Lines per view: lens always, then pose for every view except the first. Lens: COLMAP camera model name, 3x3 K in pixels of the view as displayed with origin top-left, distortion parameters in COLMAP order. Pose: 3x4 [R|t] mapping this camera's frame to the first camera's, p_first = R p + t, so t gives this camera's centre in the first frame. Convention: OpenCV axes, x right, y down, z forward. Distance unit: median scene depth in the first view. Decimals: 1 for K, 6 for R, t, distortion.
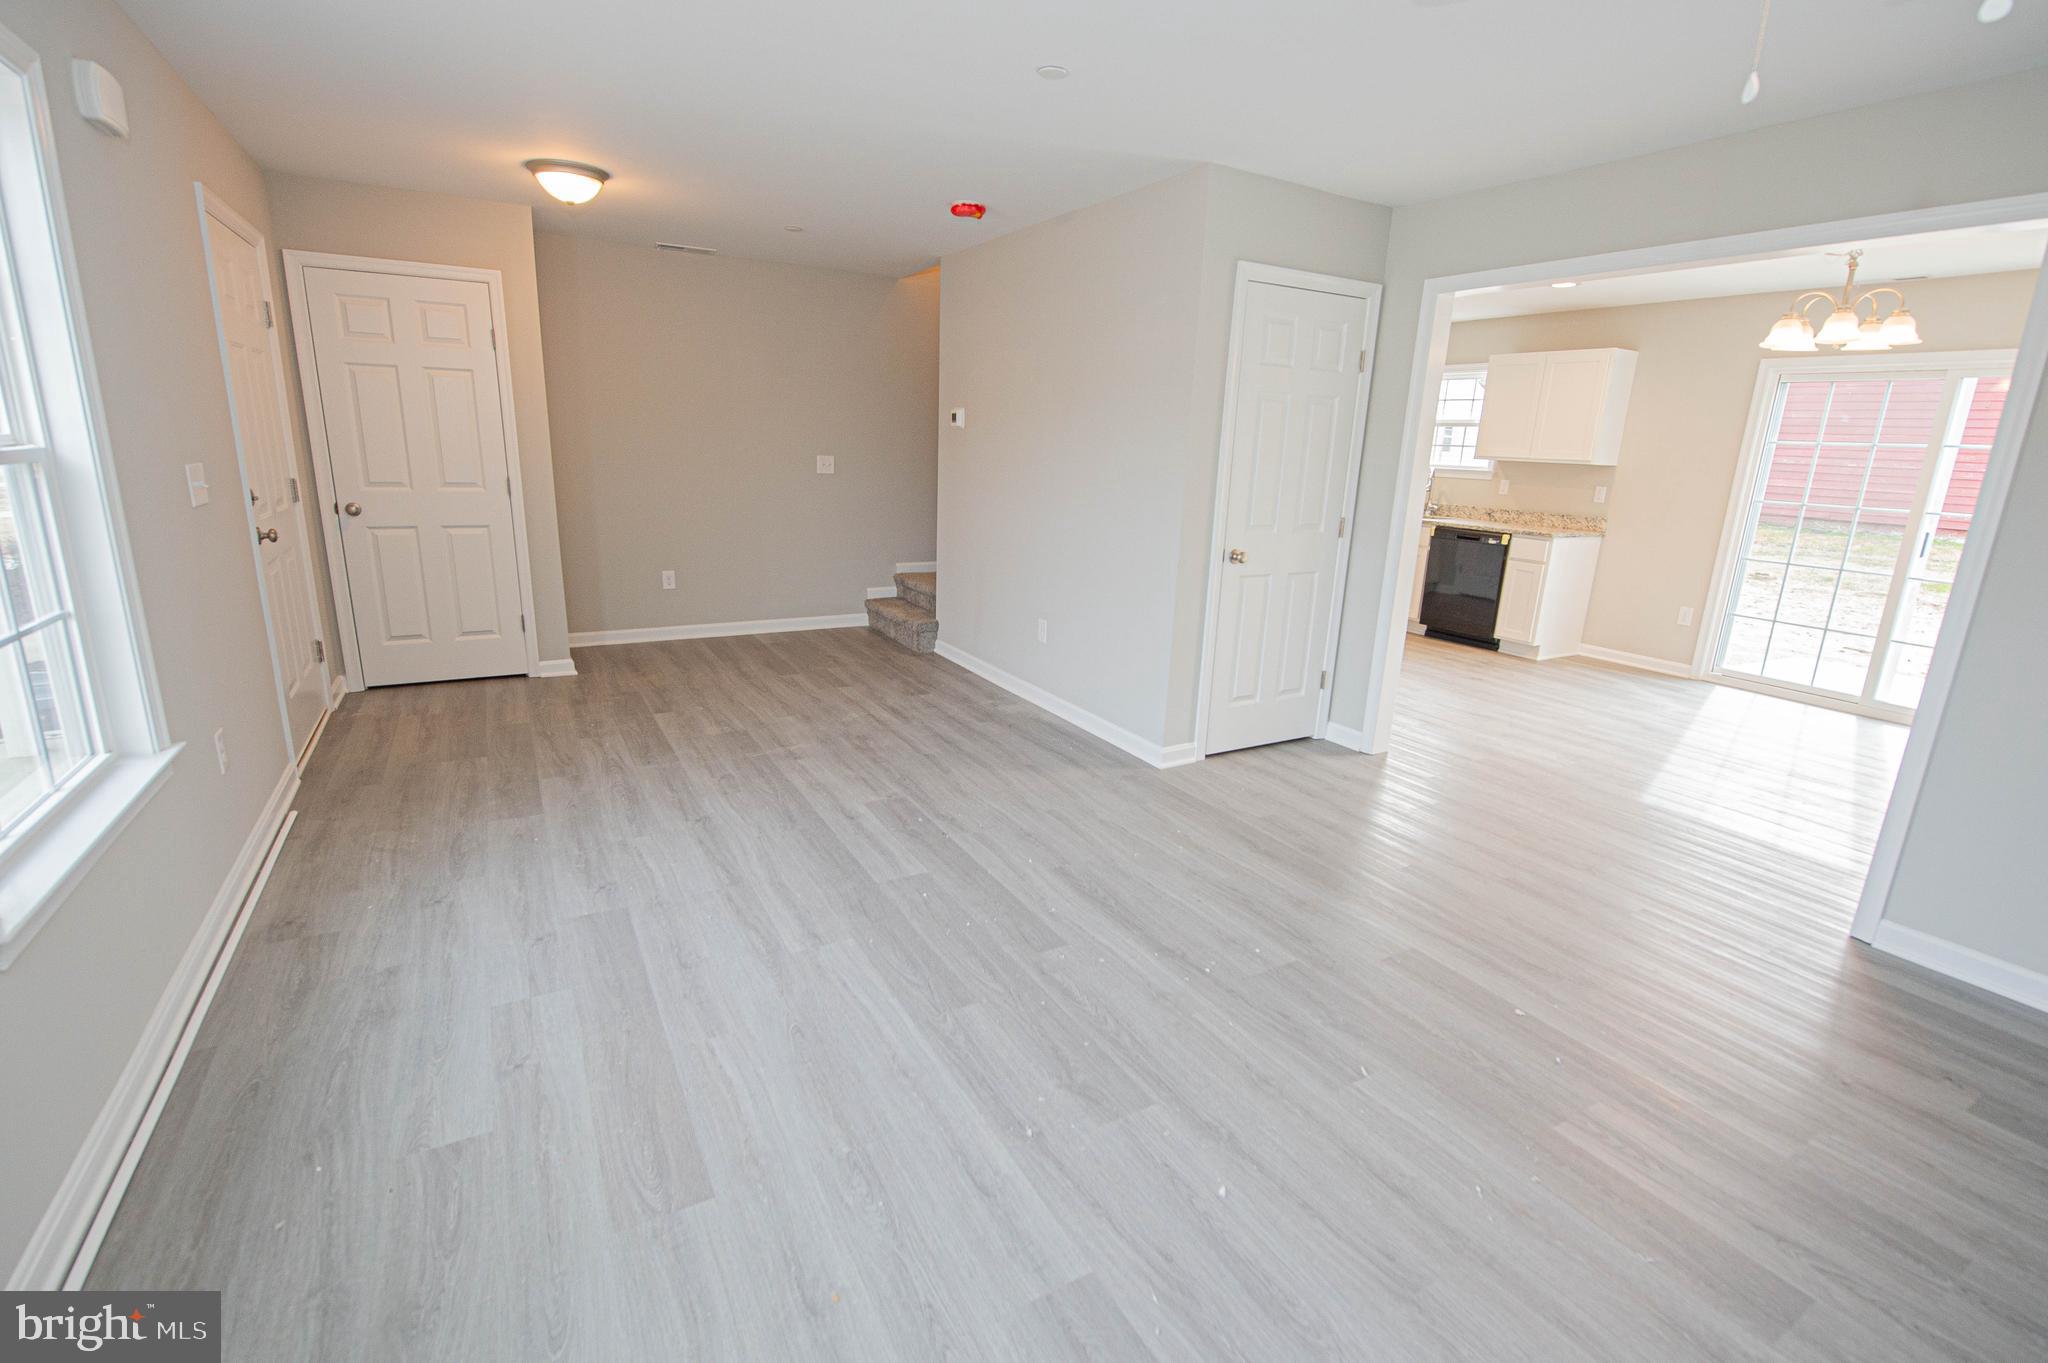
lens RADIAL K [[905.6, 0, 1017.1], [0, 905.6, 679.7], [0, 0, 1]] dist [-0.011316, -0.000802]
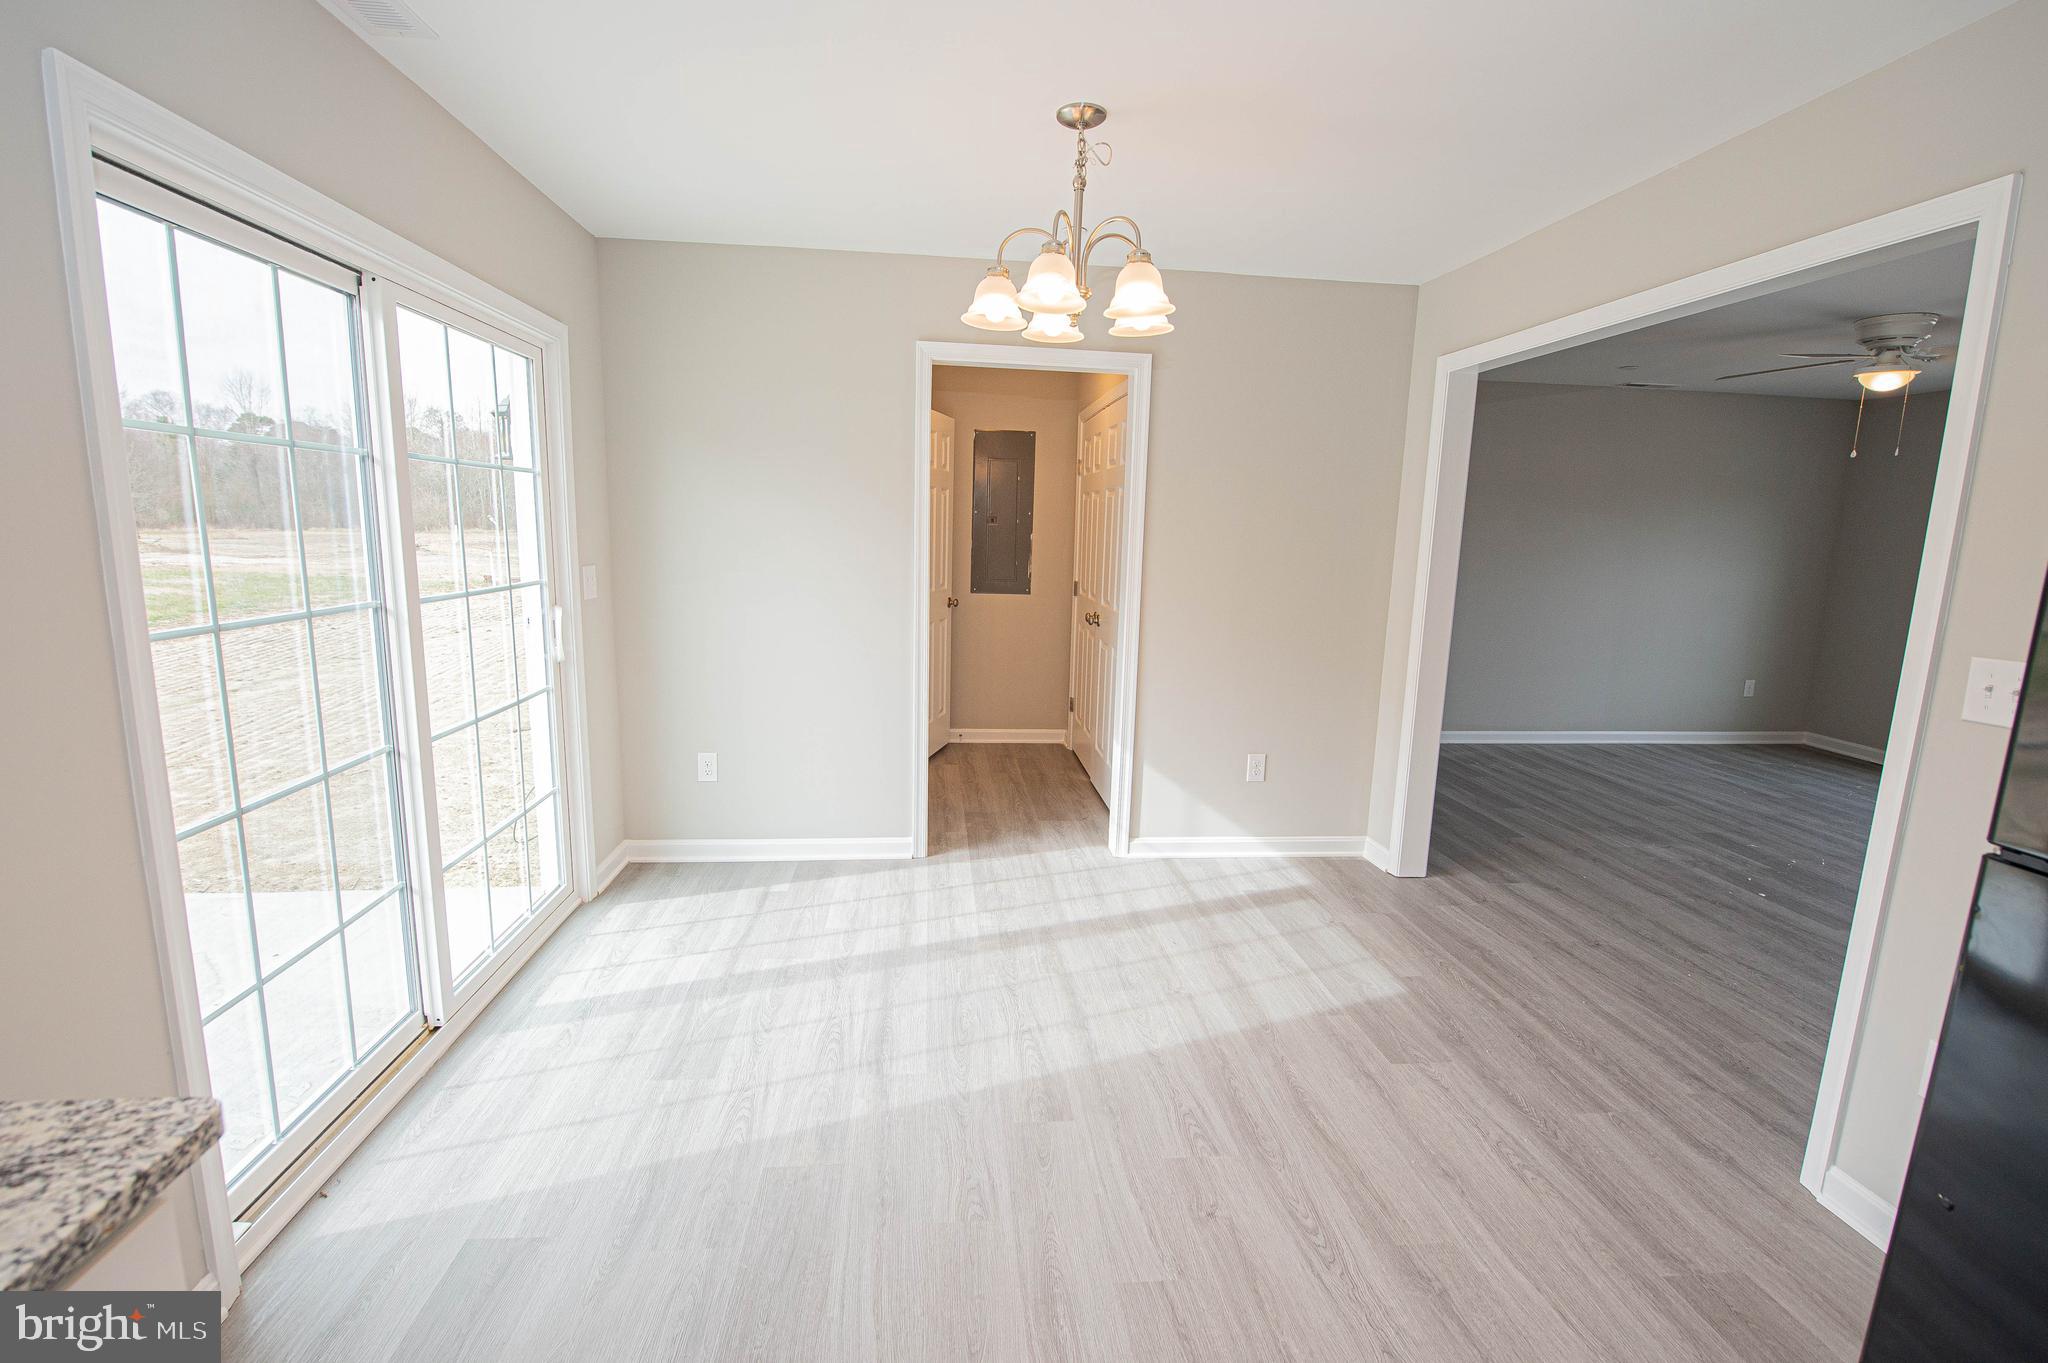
lens RADIAL K [[912.1, 0, 1016.1], [0, 912.1, 683.0], [0, 0, 1]] dist [-0.012695, -0.000453]
pose [[-0.910876, -0.127863, 0.392373, 0.460136], [0.047928, 0.911580, 0.408320, -0.267588], [-0.409888, 0.390735, -0.824208, 1.056042]]
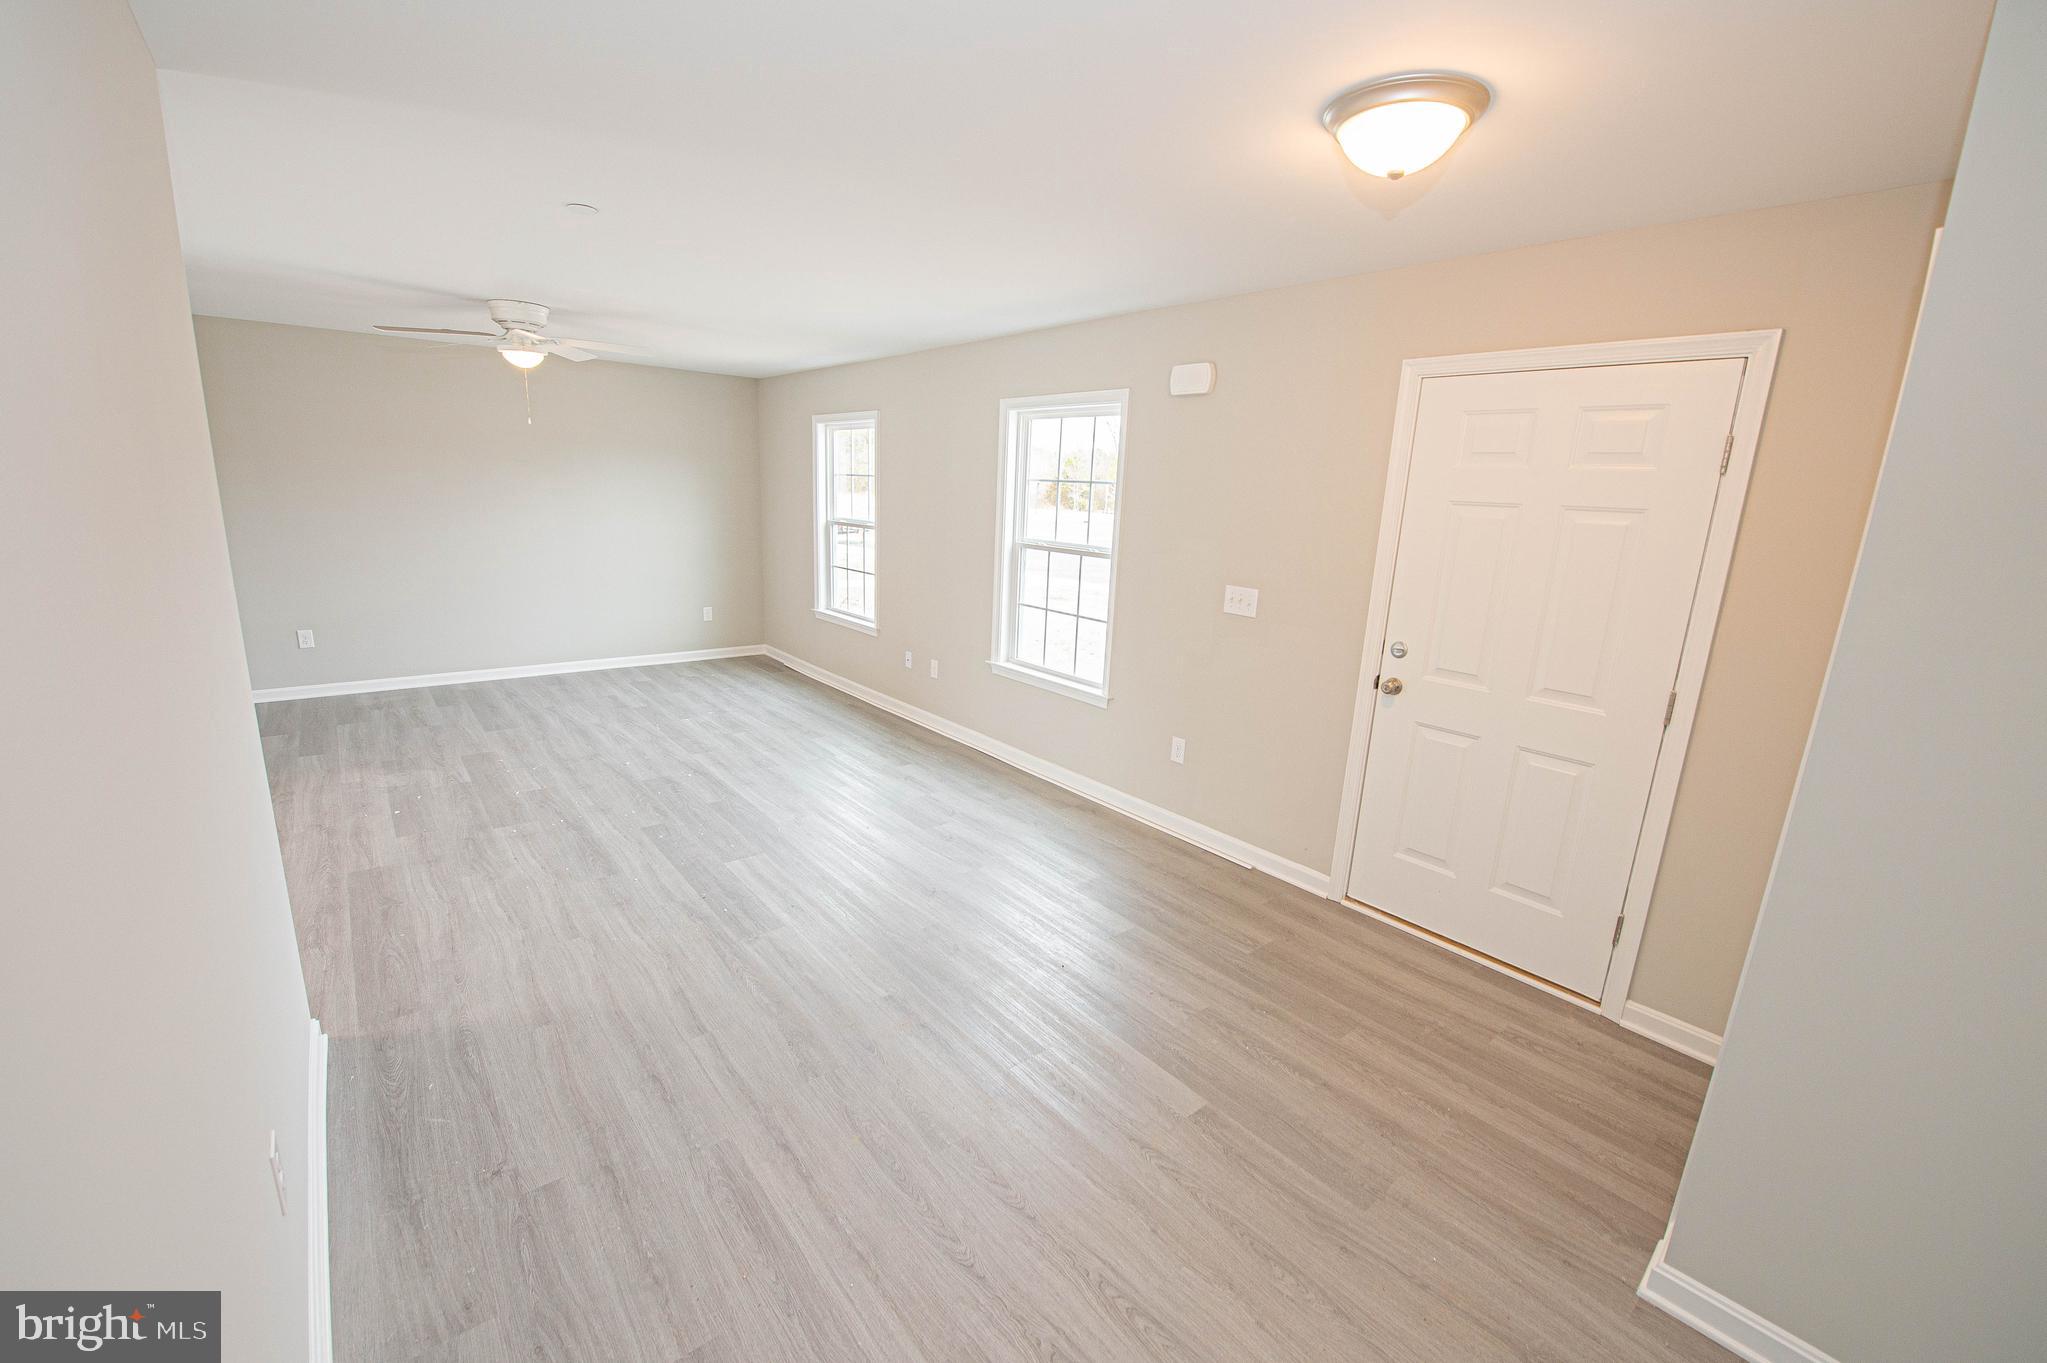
lens RADIAL K [[827.1, 0, 1014.7], [0, 827.1, 679.3], [0, 0, 1]] dist [-0.017593, -0.000524]
pose [[-0.982279, -0.040341, -0.183034, -0.138529], [-0.121390, 0.880997, 0.457284, -0.301856], [0.142806, 0.471398, -0.870282, 0.971265]]
